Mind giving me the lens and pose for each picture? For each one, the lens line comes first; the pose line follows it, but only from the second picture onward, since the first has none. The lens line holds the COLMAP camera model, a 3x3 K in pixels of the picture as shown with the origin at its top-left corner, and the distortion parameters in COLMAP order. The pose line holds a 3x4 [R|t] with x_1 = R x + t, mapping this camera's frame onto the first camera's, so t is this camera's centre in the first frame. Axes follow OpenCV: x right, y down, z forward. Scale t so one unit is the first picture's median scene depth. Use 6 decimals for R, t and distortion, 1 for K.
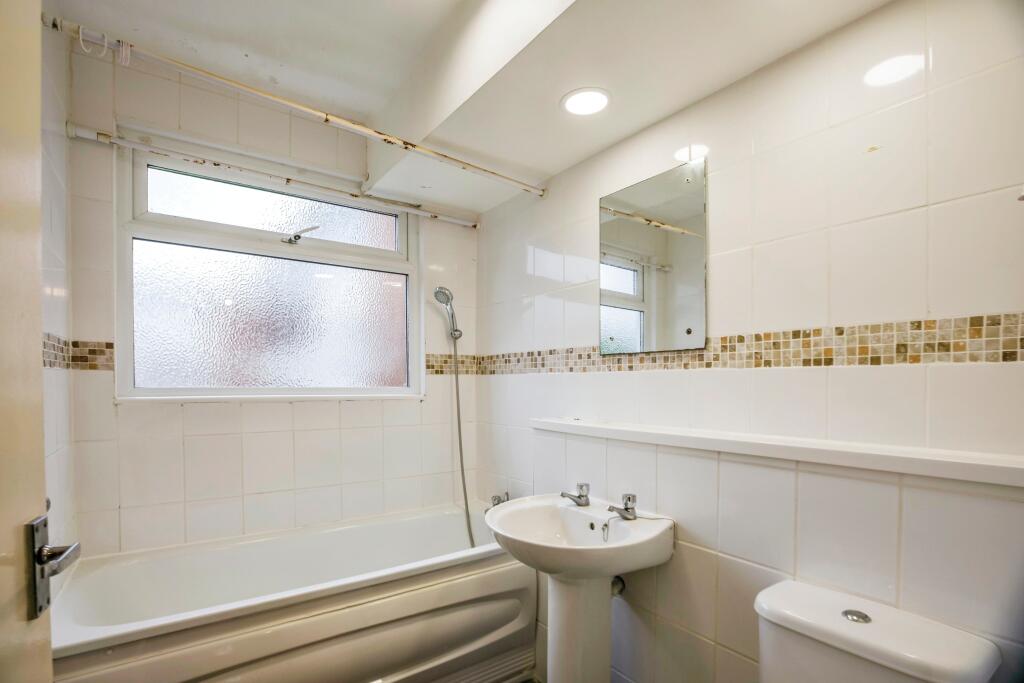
lens RADIAL K [[476.2, 0, 514.7], [0, 476.2, 345.7], [0, 0, 1]] dist [-0.058691, 0.020507]
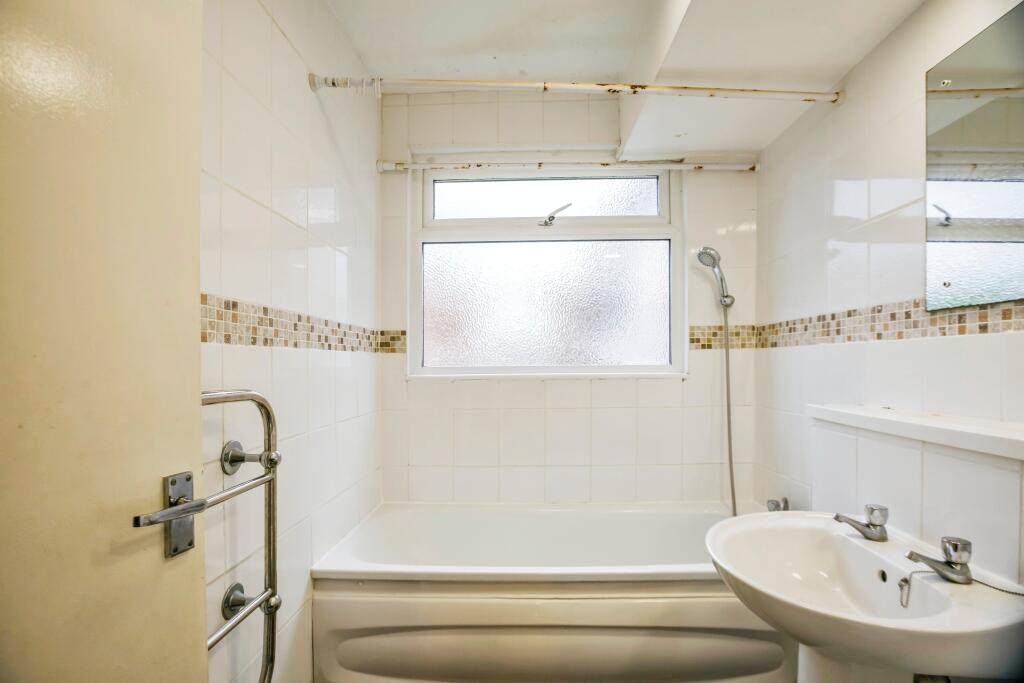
lens RADIAL K [[476.2, 0, 514.7], [0, 476.2, 345.7], [0, 0, 1]] dist [-0.058691, 0.020507]
pose [[0.795905, -0.030986, -0.604628, 0.094975], [0.057359, 0.998056, 0.024357, 0.015870], [0.602698, -0.054067, 0.796136, 0.134200]]
